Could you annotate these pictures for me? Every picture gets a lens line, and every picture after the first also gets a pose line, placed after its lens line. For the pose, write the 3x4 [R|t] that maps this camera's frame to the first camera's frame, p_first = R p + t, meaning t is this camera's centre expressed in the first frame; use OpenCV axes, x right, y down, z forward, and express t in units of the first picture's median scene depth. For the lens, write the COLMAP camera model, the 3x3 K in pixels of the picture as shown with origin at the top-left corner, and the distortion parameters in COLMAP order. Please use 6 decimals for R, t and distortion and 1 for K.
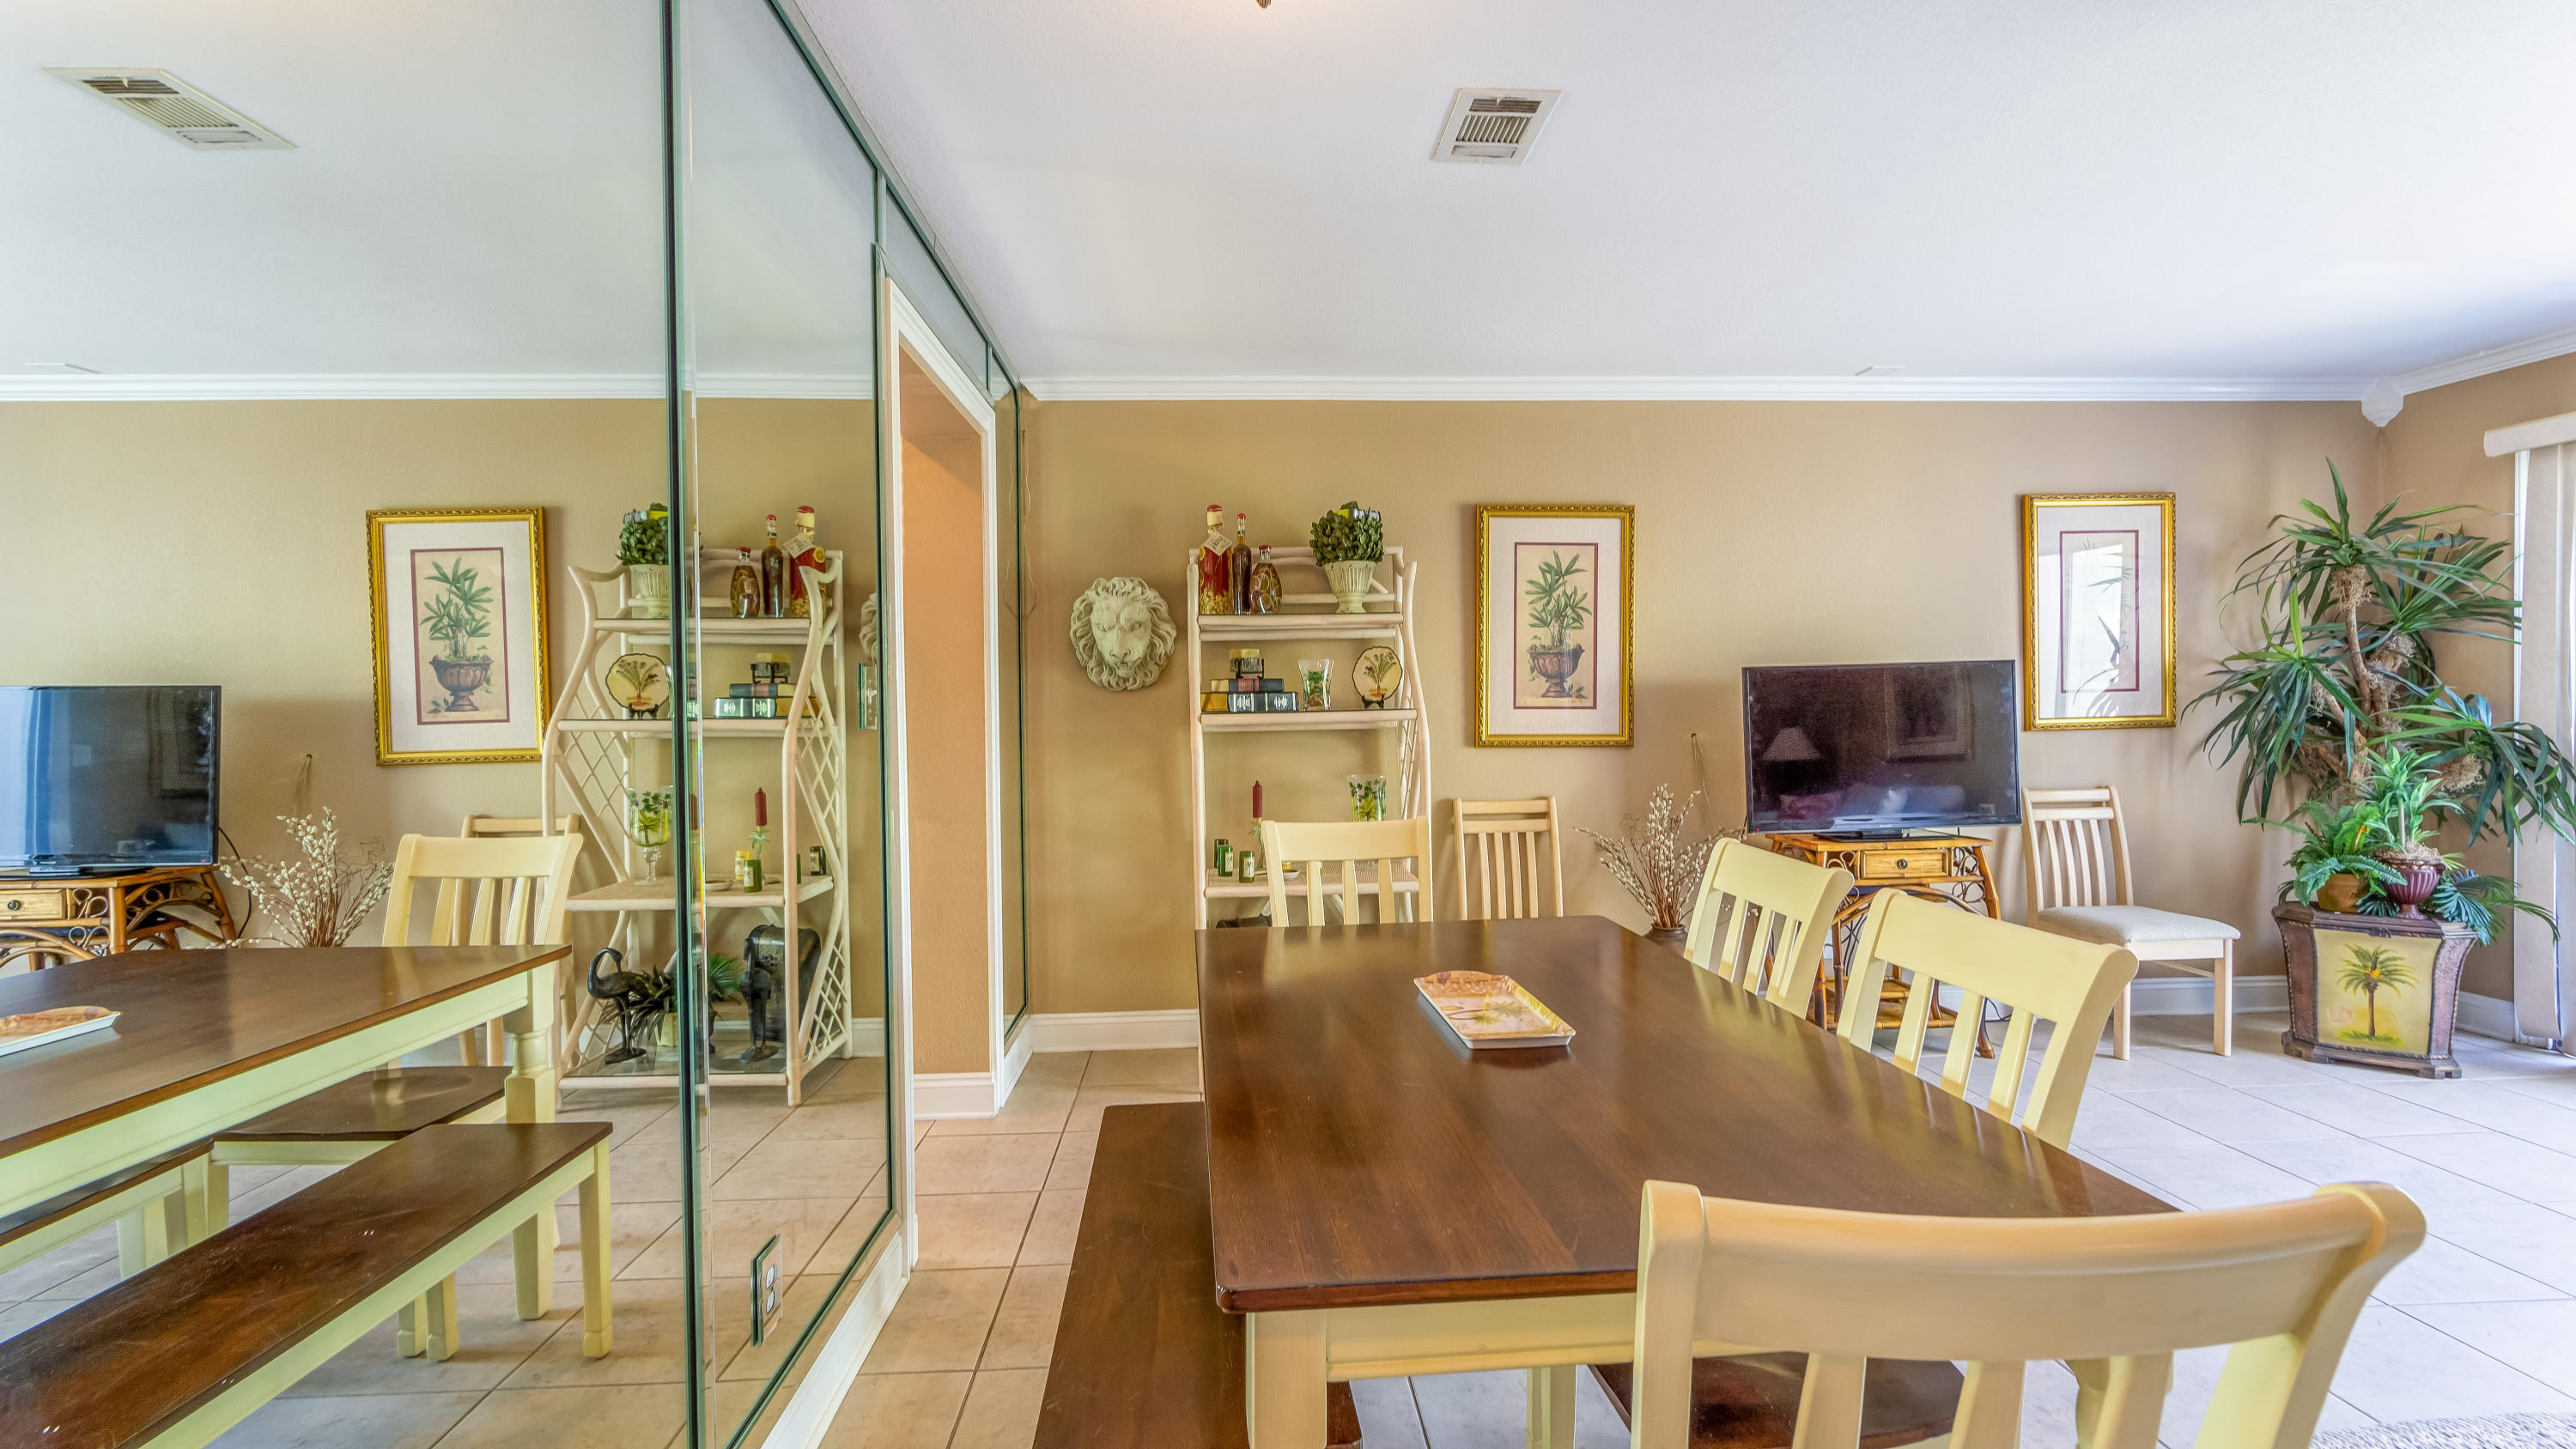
lens RADIAL K [[1148.0, 0, 1291.9], [0, 1148.0, 725.2], [0, 0, 1]] dist [-0.002805, 0.002735]
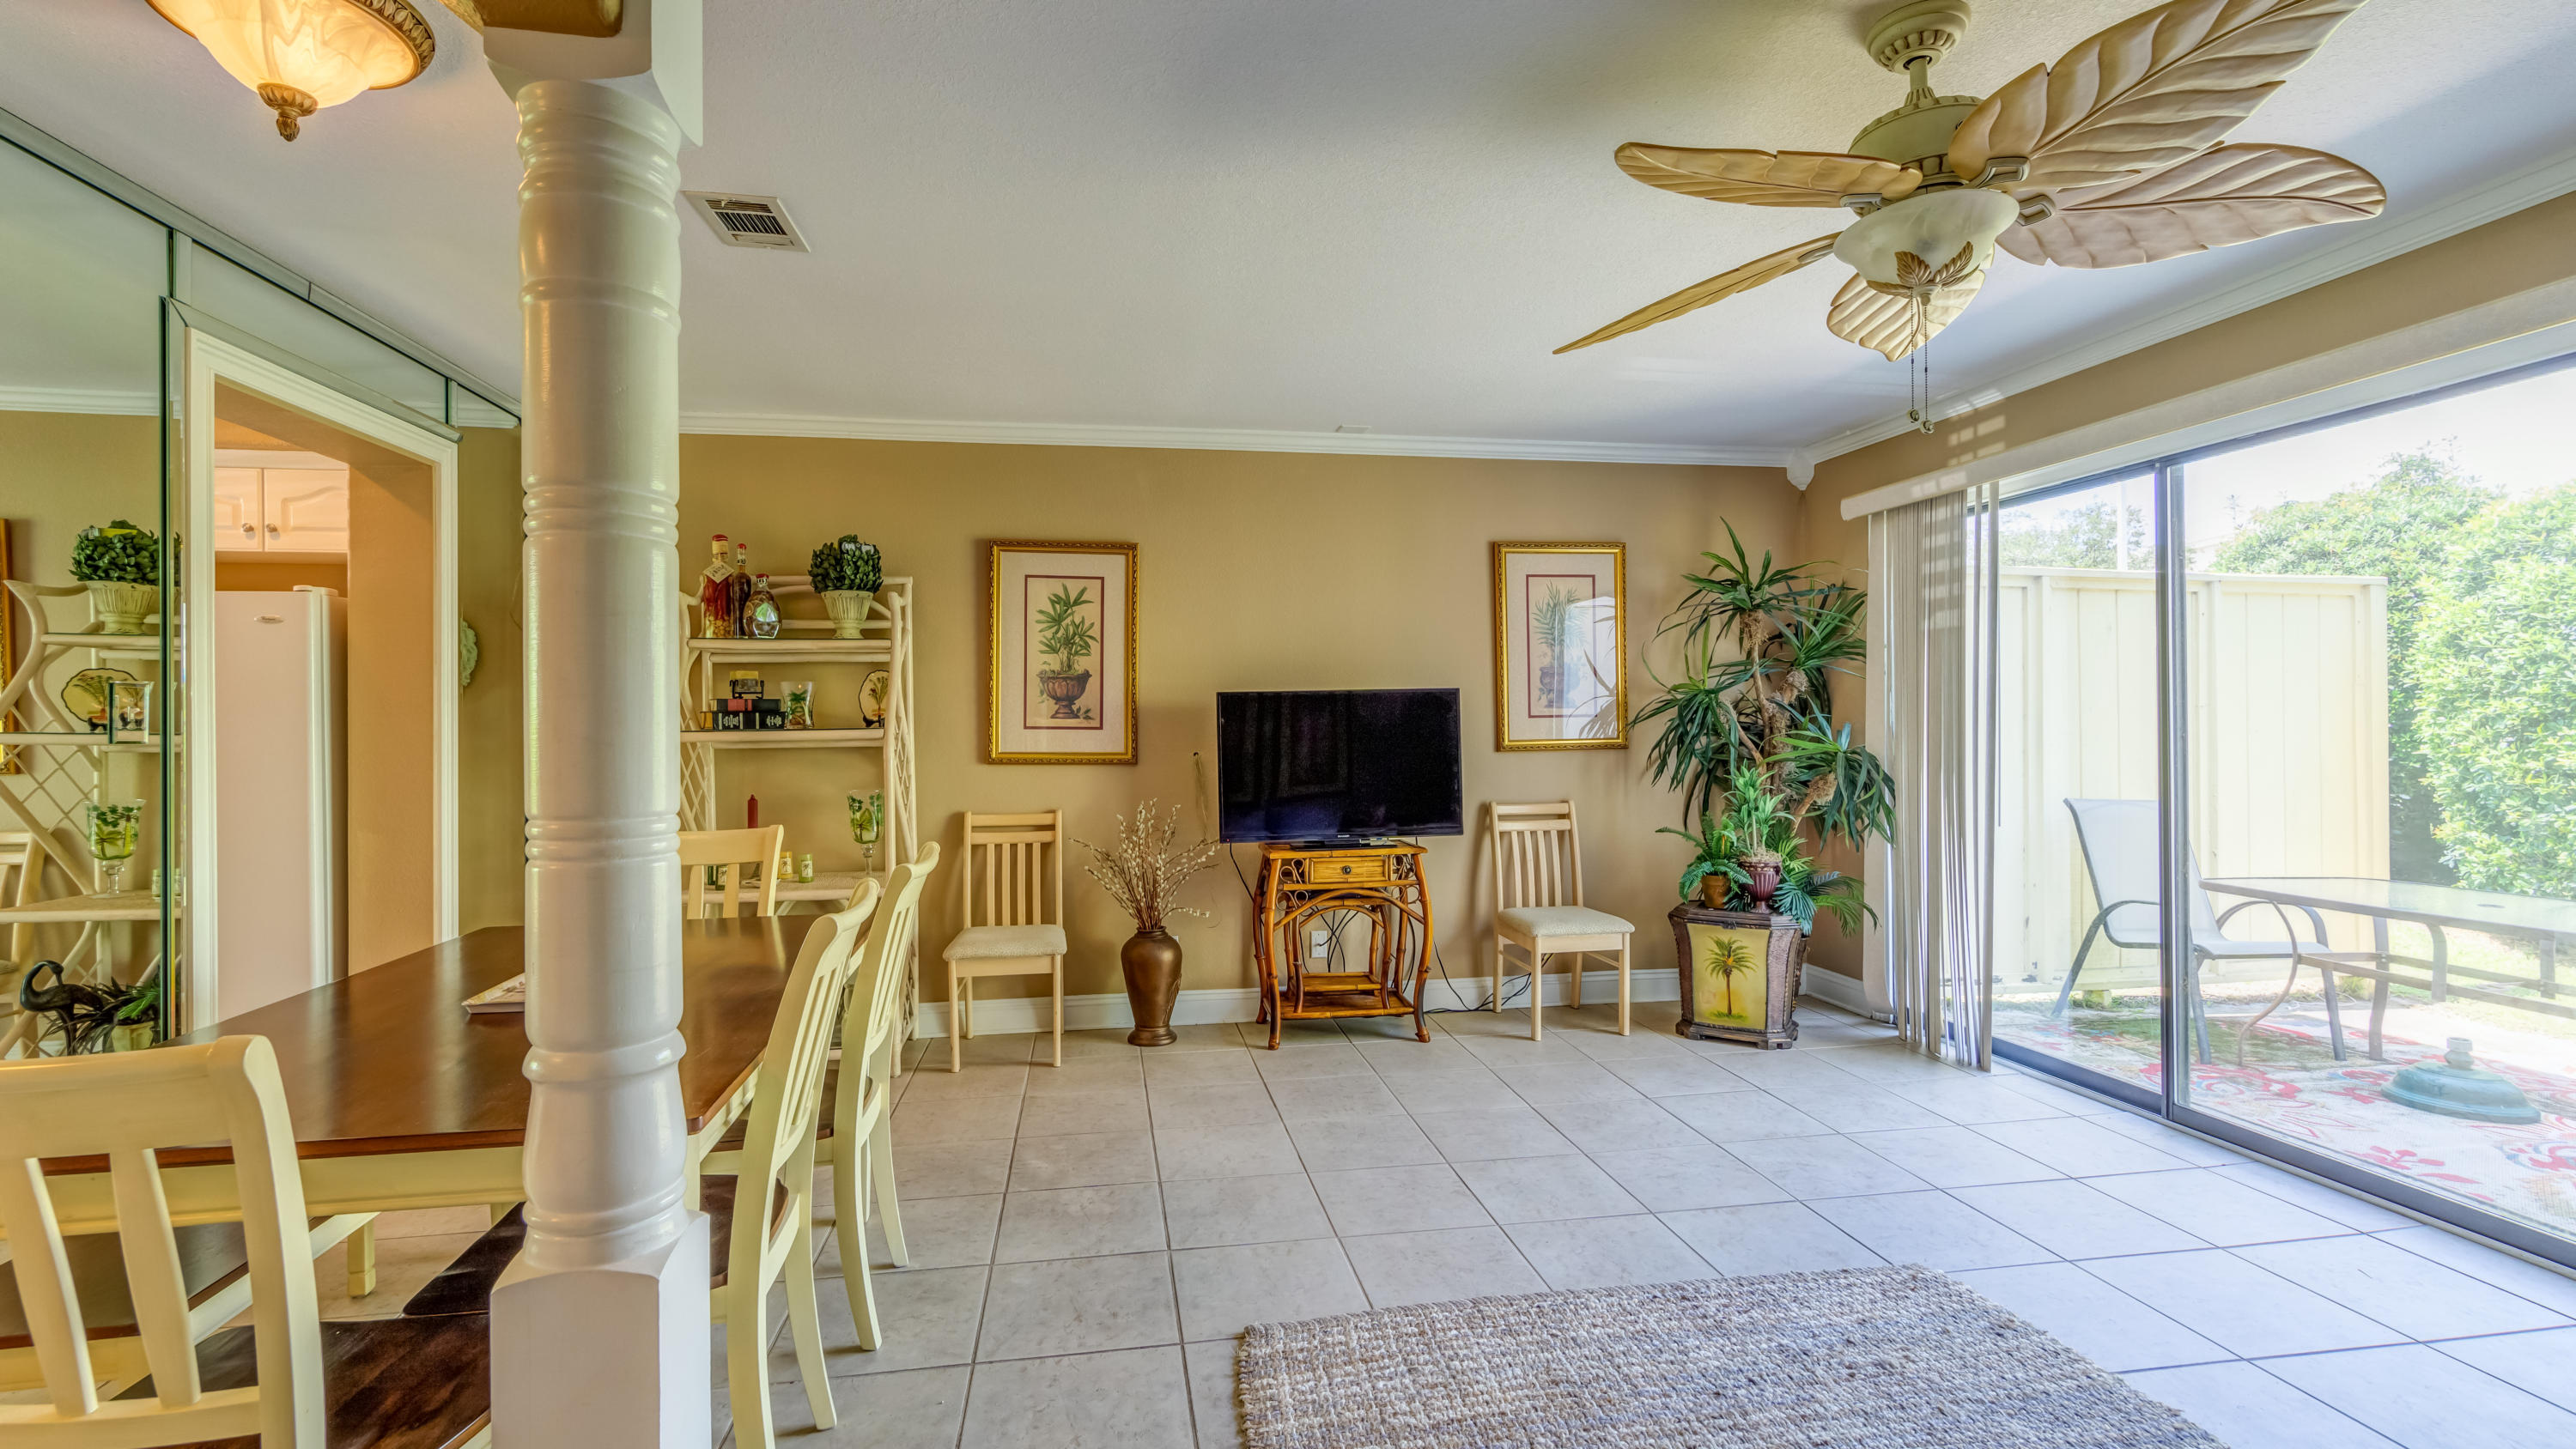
lens RADIAL K [[1148.0, 0, 1293.8], [0, 1148.0, 726.9], [0, 0, 1]] dist [-0.002805, 0.002735]
pose [[0.994621, 0.006651, 0.103363, 0.346674], [-0.005137, 0.999876, -0.014900, -0.001110], [-0.103450, 0.014289, 0.994532, -0.105165]]
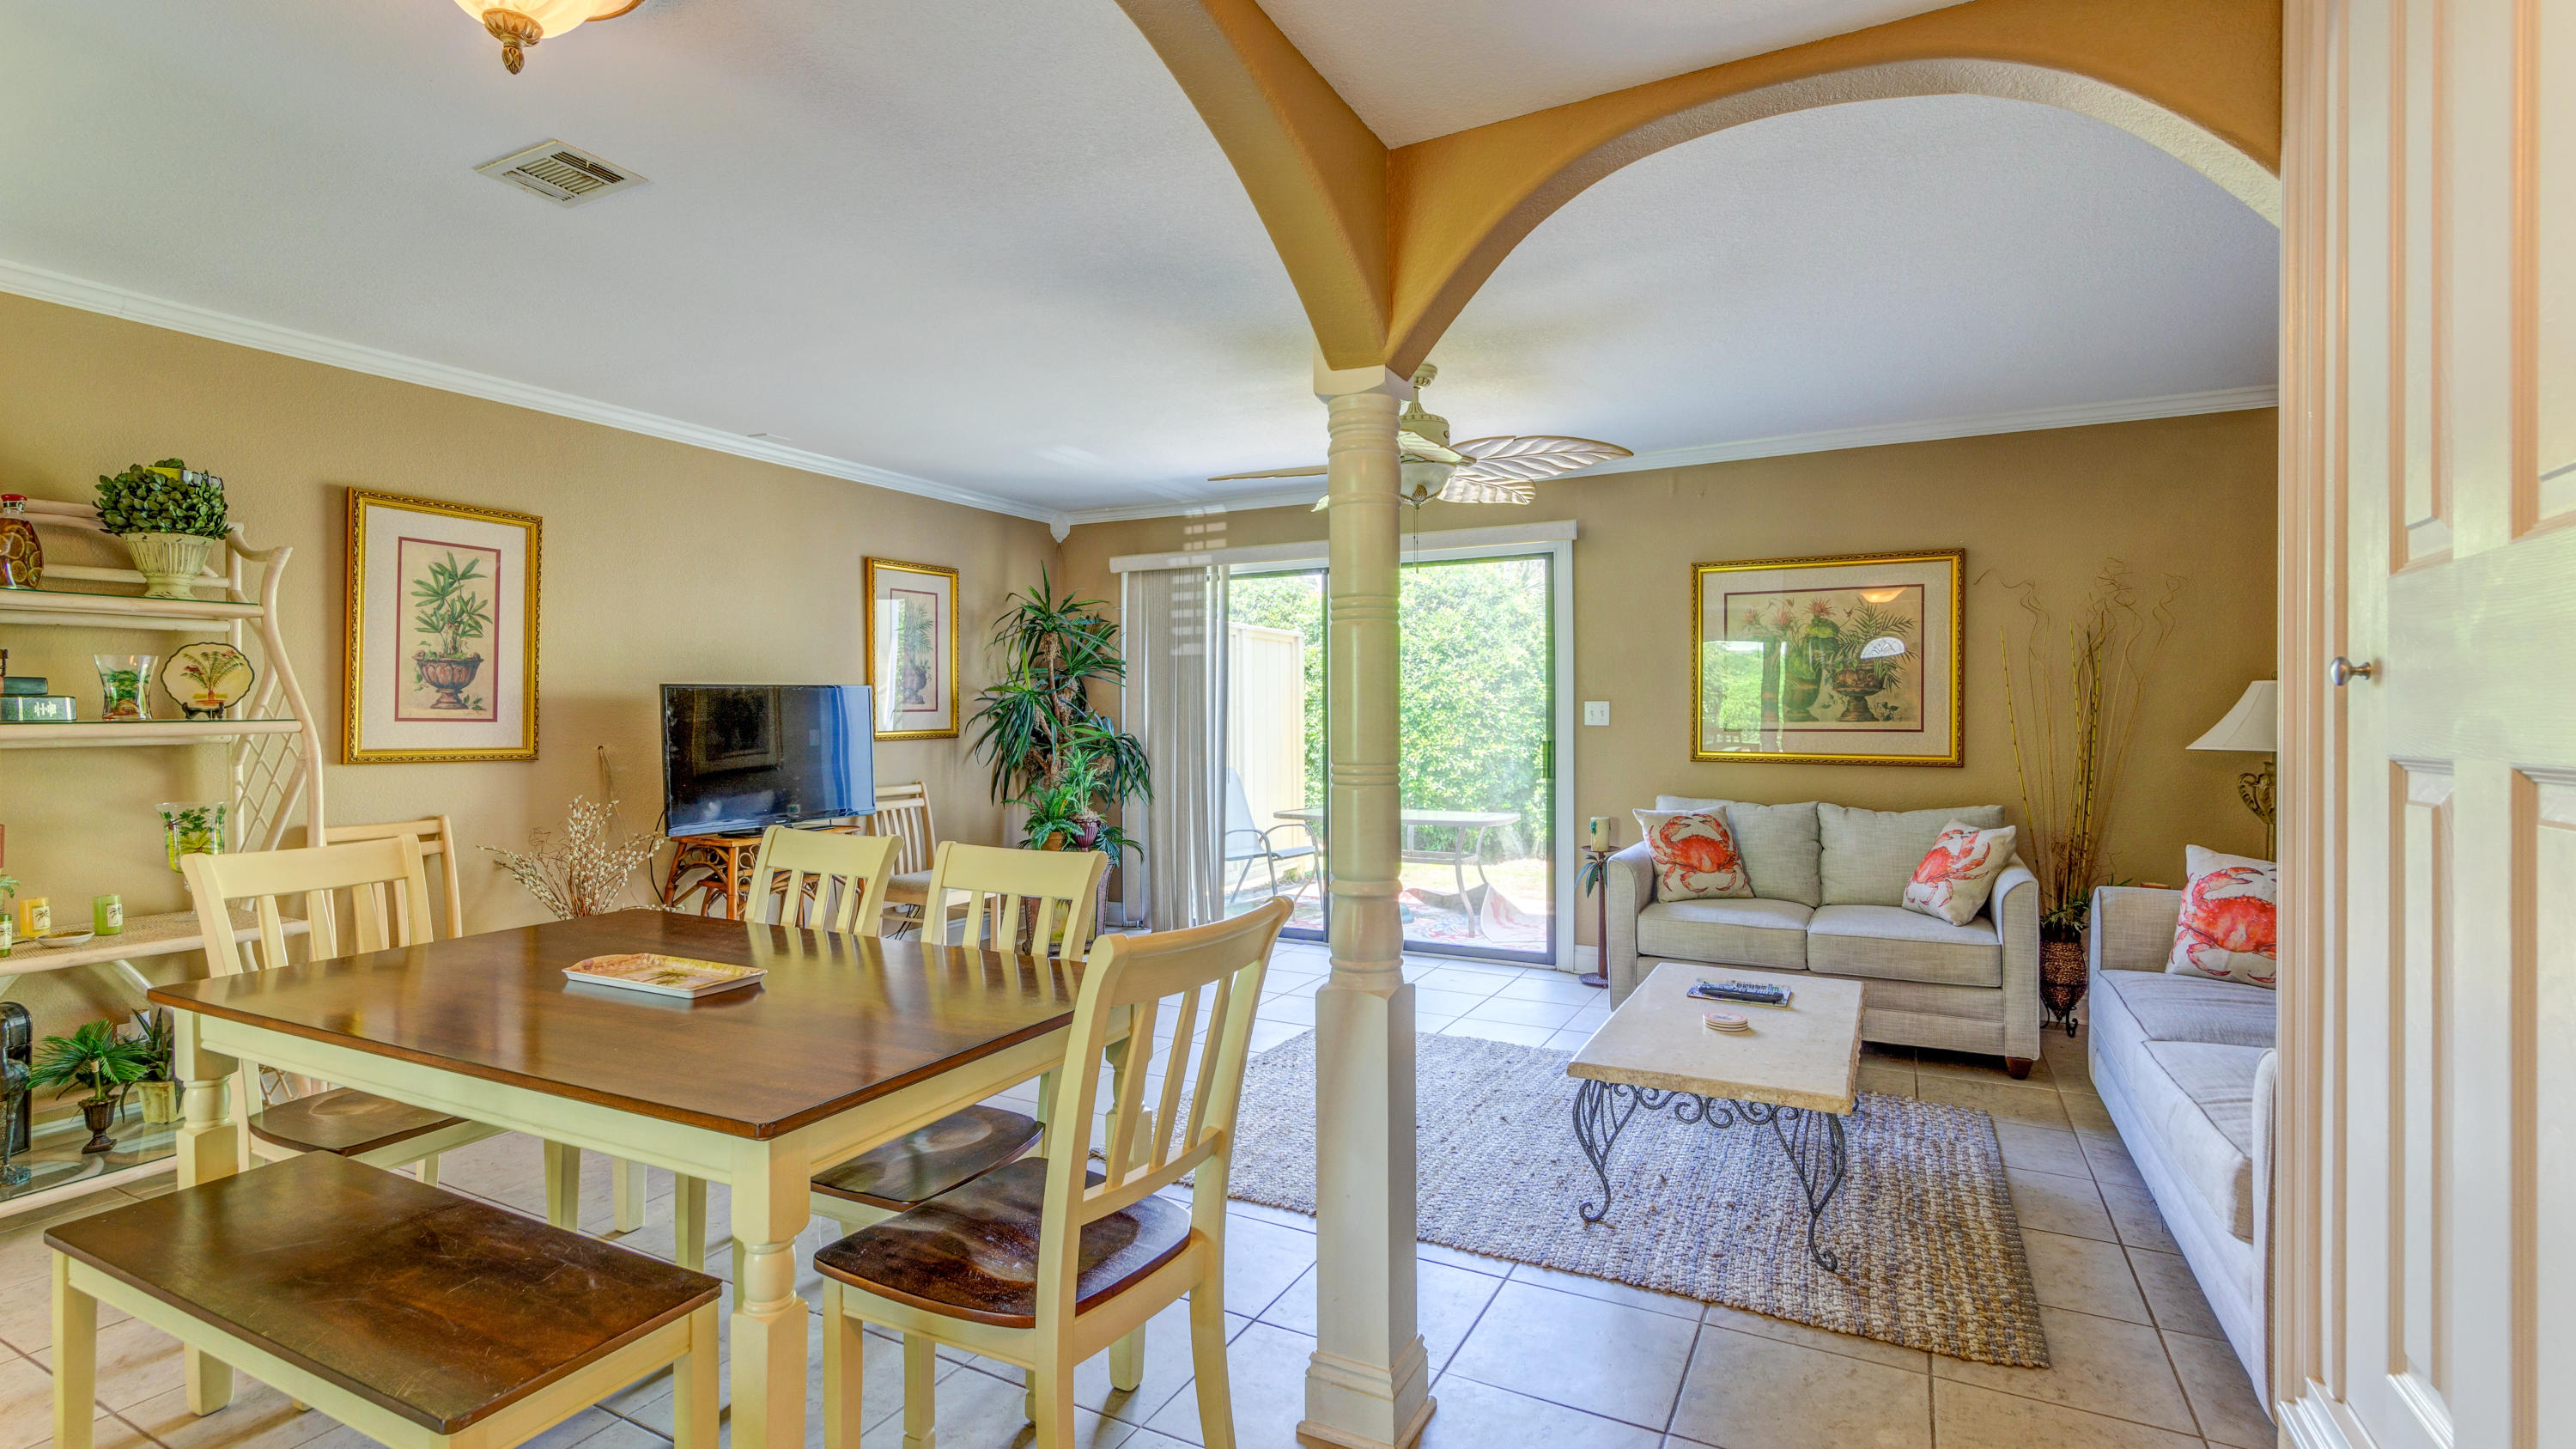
lens RADIAL K [[1148.3, 0, 1306.6], [0, 1148.3, 720.0], [0, 0, 1]] dist [-0.002805, 0.002735]
pose [[0.509965, 0.008138, 0.860157, -0.224701], [0.007481, 0.999875, -0.013896, 0.003066], [-0.860163, 0.013521, 0.509840, -0.076382]]
